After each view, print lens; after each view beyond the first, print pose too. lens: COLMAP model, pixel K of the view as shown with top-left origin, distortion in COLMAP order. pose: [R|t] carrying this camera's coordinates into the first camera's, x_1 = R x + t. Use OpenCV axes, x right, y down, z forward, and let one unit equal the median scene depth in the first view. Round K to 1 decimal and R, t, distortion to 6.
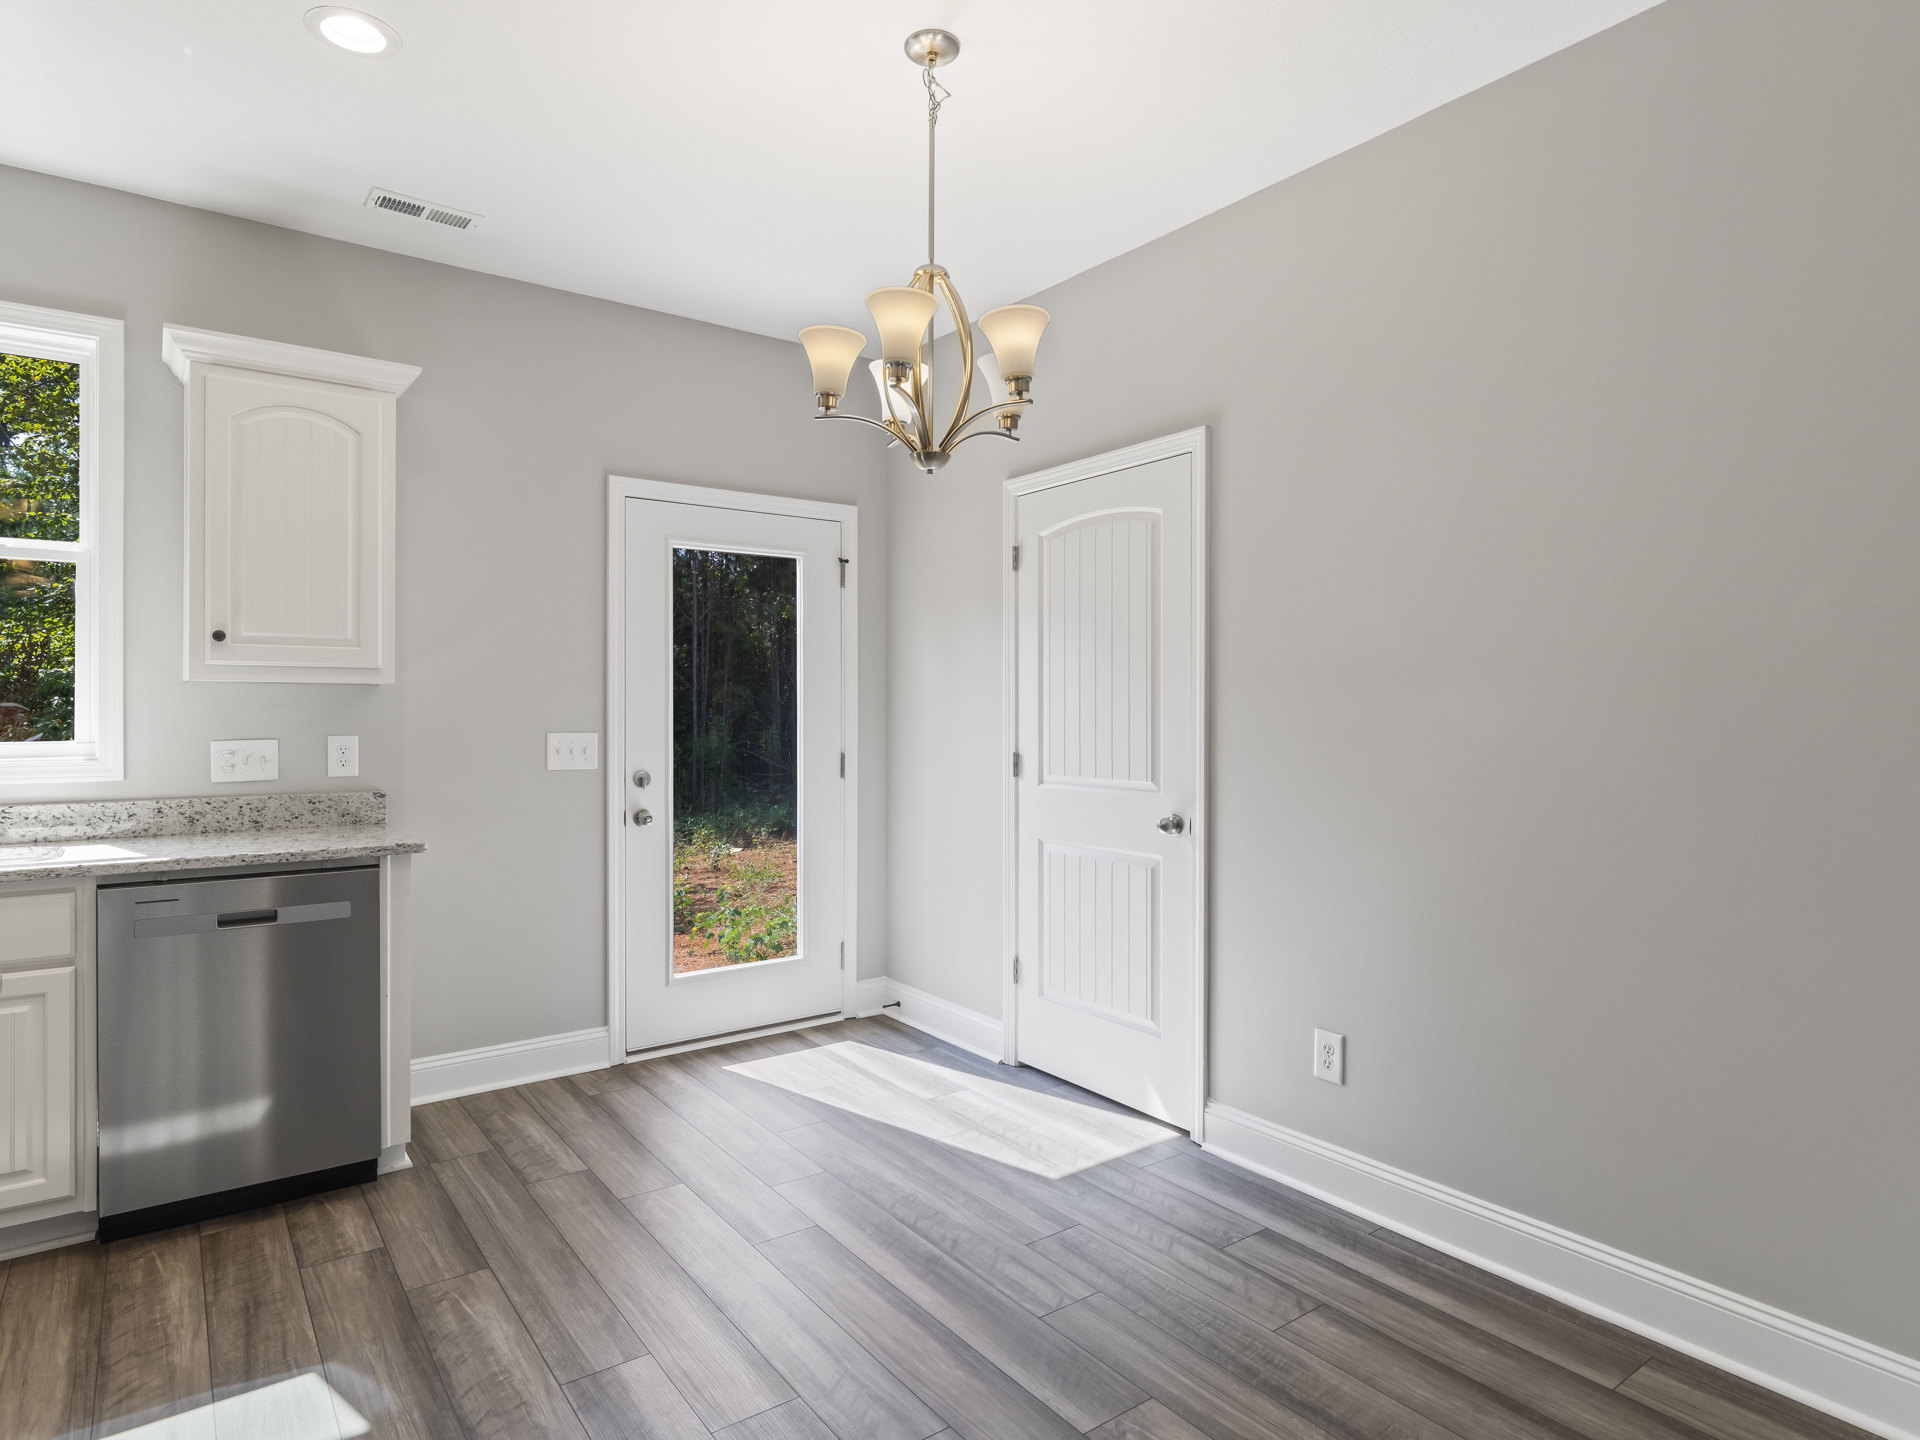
lens RADIAL K [[1091.2, 0, 959.5], [0, 1091.2, 712.0], [0, 0, 1]] dist [-0.007835, 0.001829]
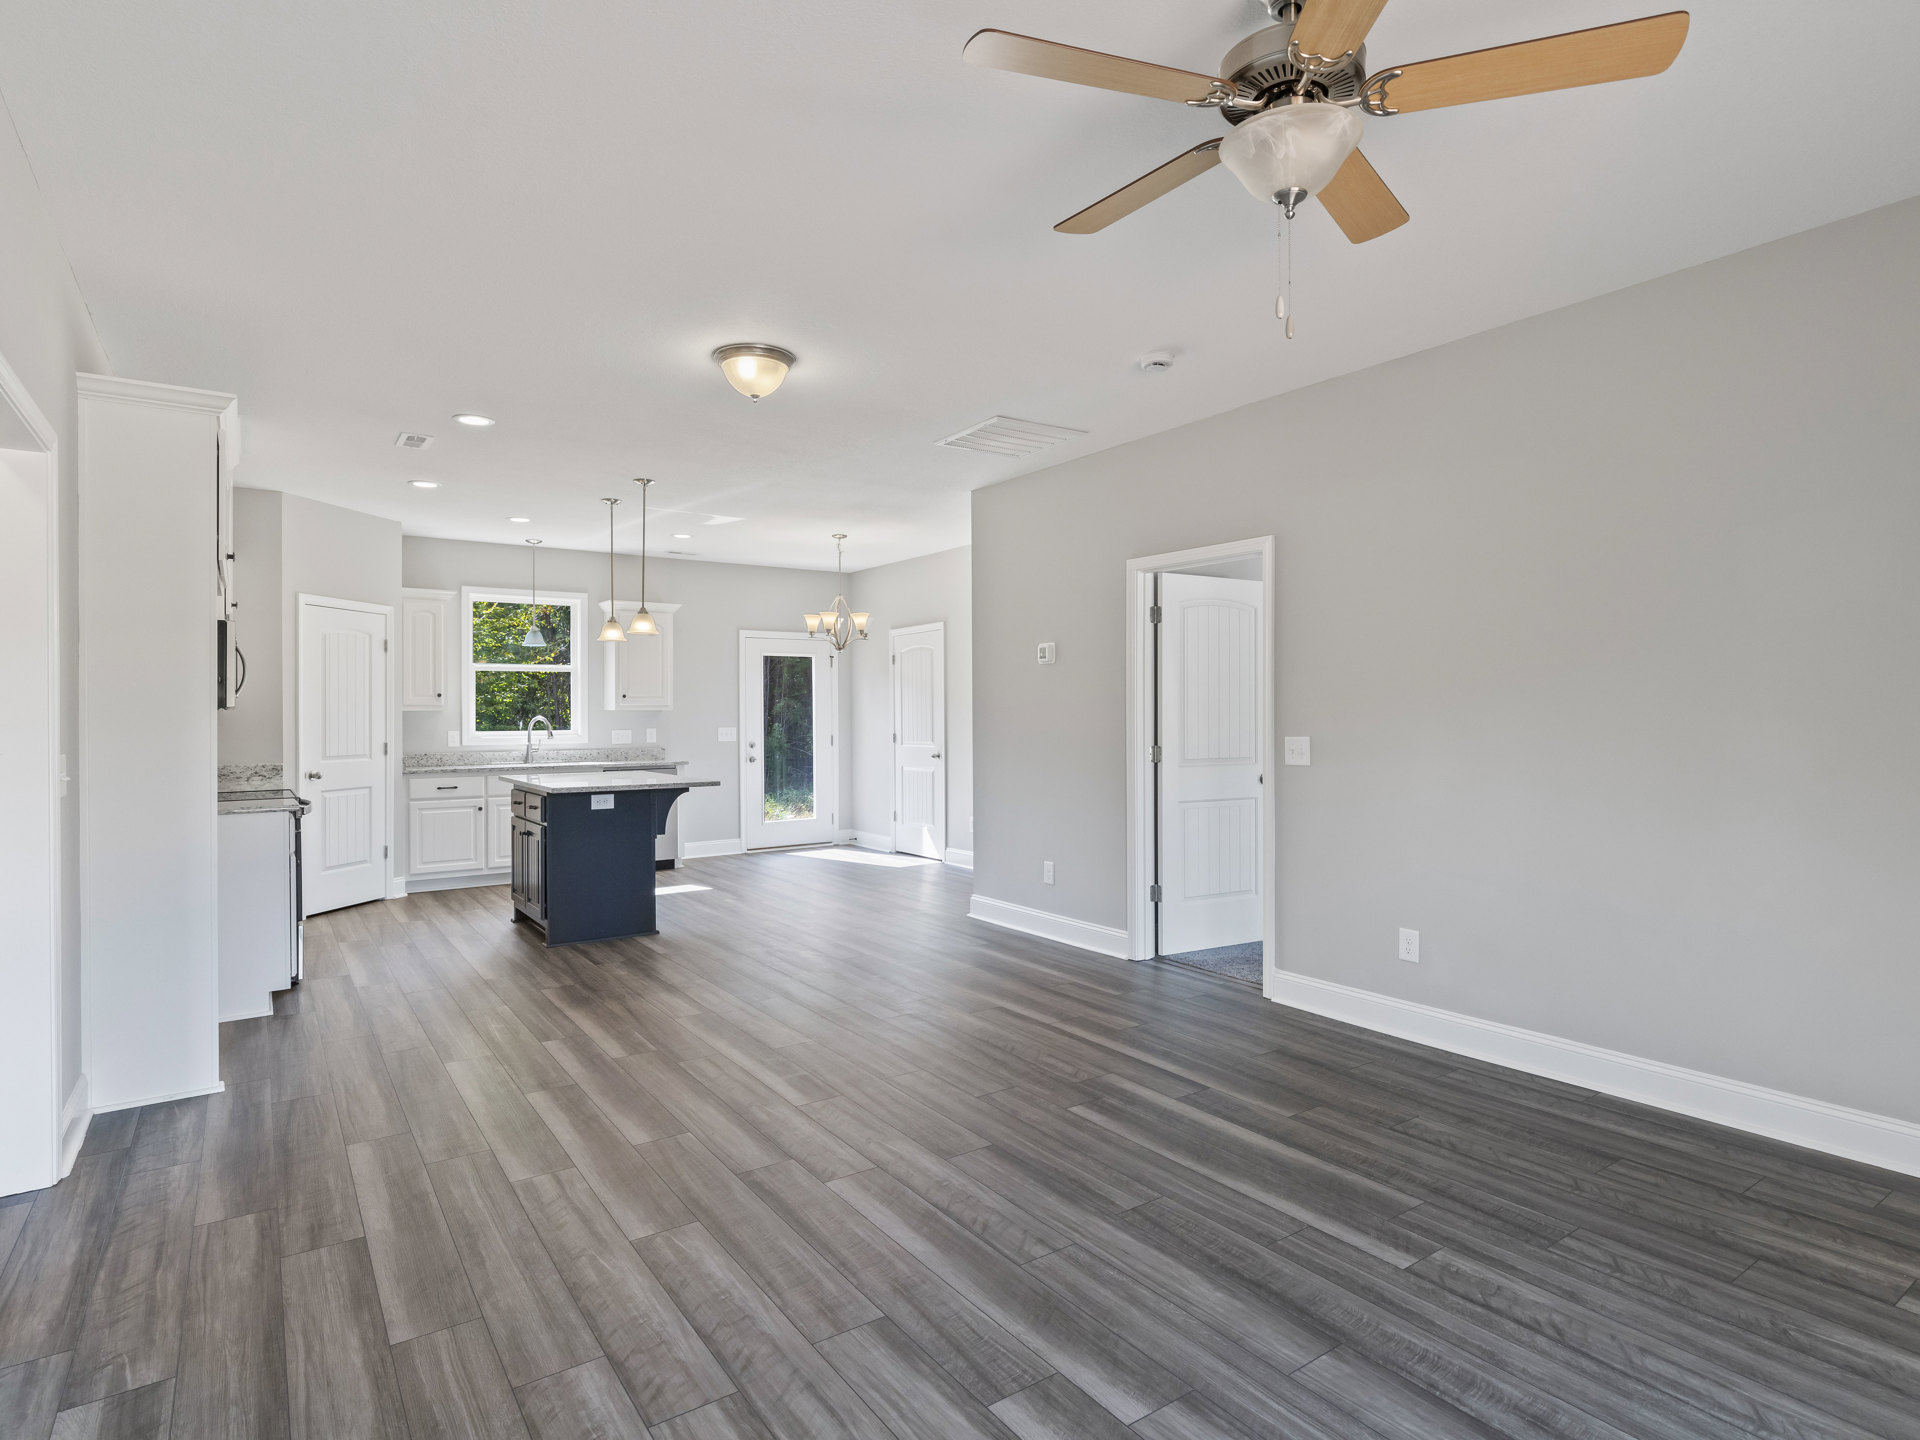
lens RADIAL K [[1013.2, 0, 968.4], [0, 1013.2, 730.8], [0, 0, 1]] dist [0.000775, -0.001501]
pose [[0.999627, -0.008437, -0.025975, 0.300860], [0.008649, 0.999930, 0.008092, 0.011843], [0.025905, -0.008314, 0.999630, -1.468210]]
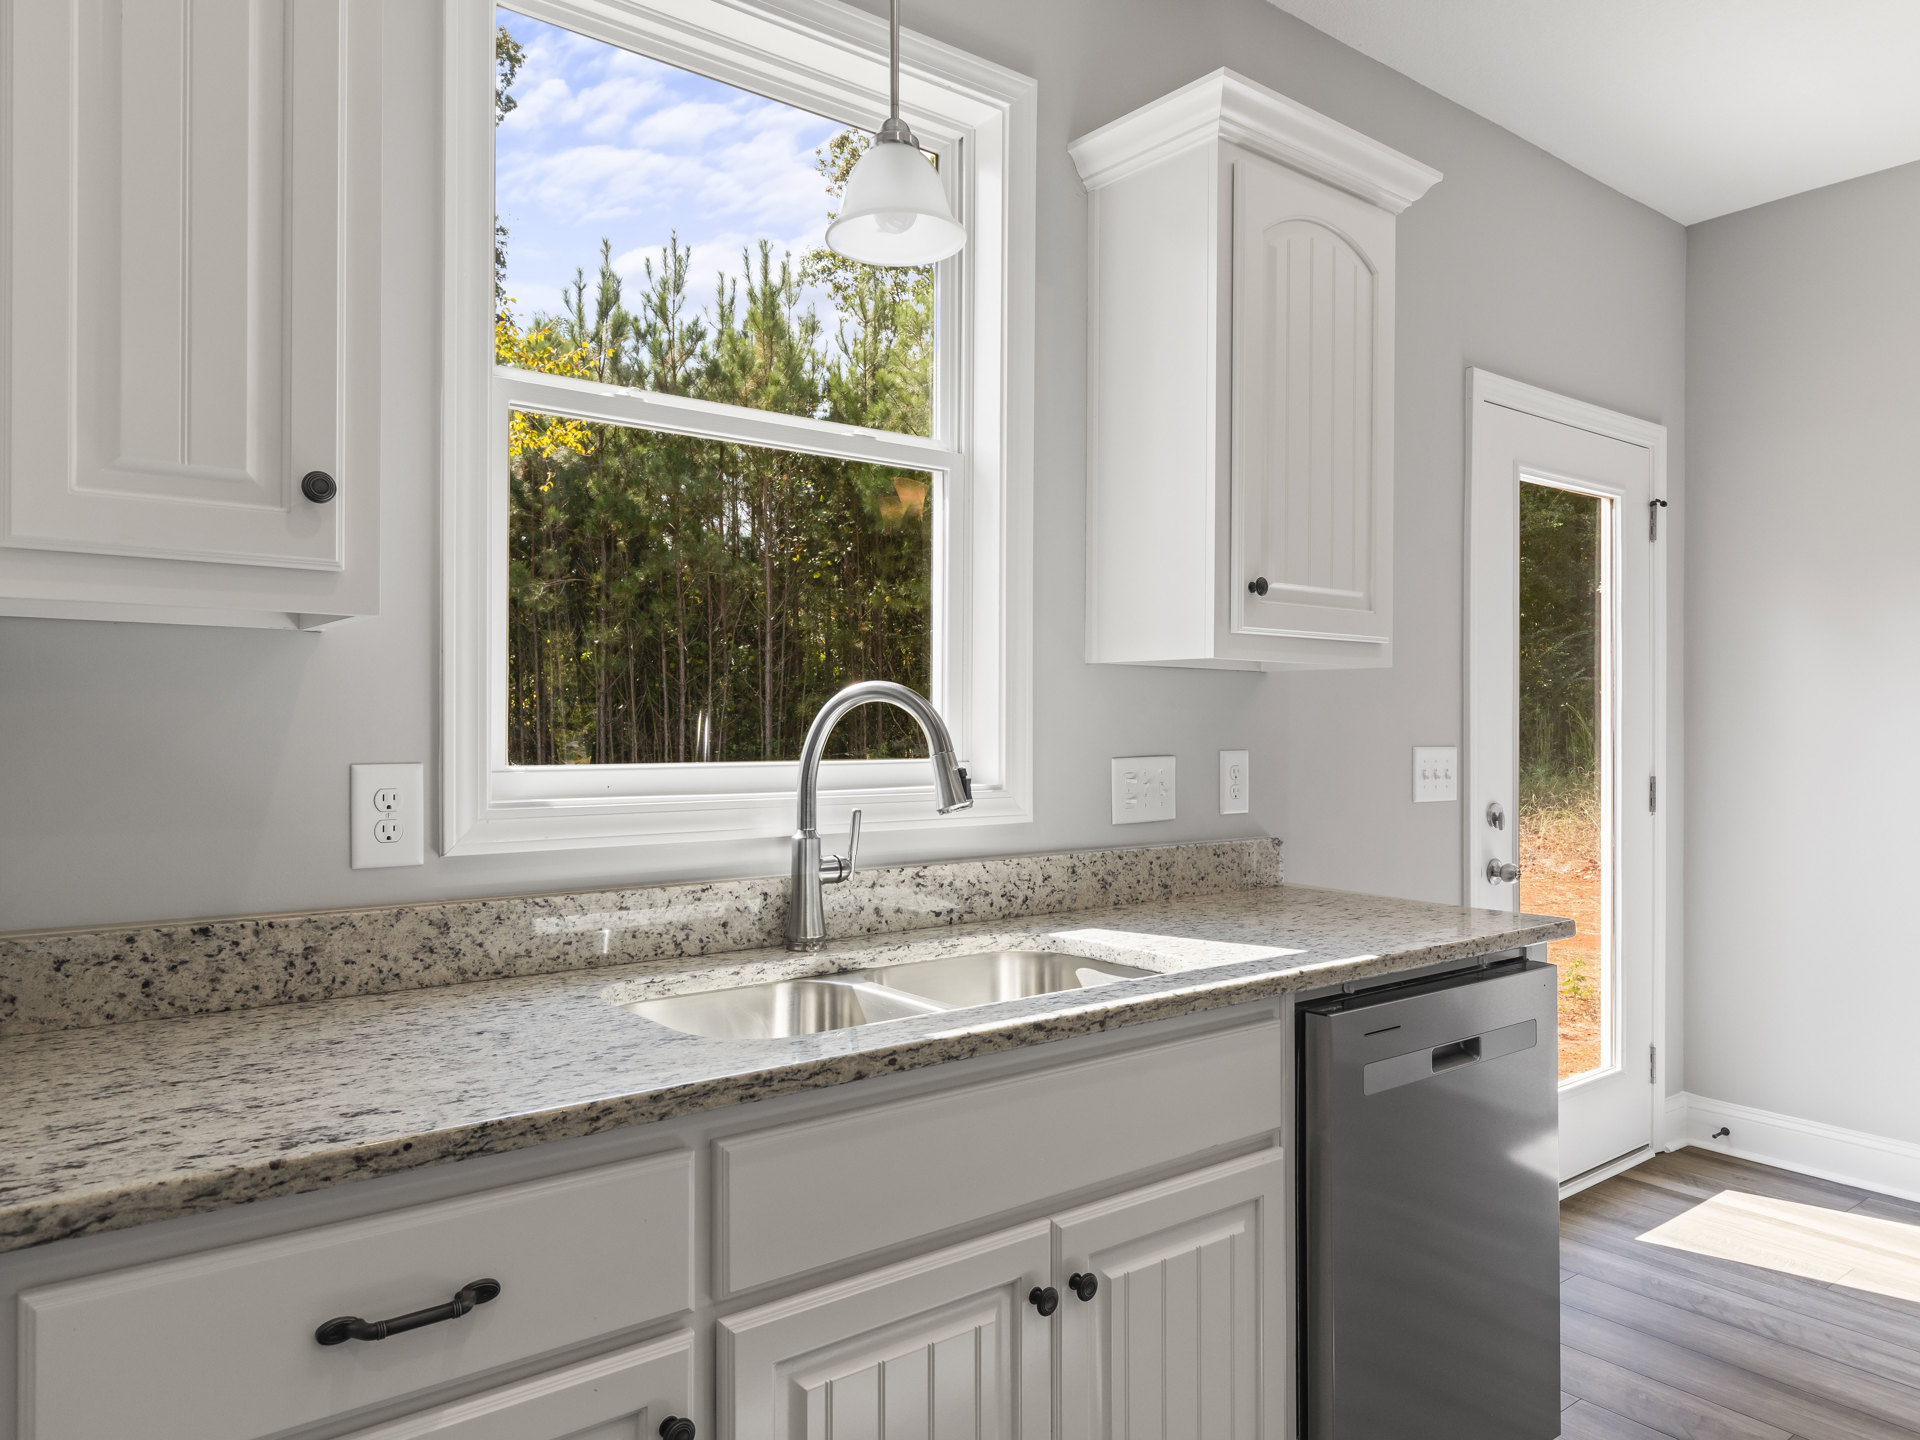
lens RADIAL K [[1279.7, 0, 969.9], [0, 1279.7, 728.9], [0, 0, 1]] dist [-0.009331, -0.001313]
pose [[0.999680, -0.003305, 0.025066, -0.662898], [0.003397, 0.999988, -0.003625, 0.010232], [-0.025054, 0.003709, 0.999679, 0.220472]]
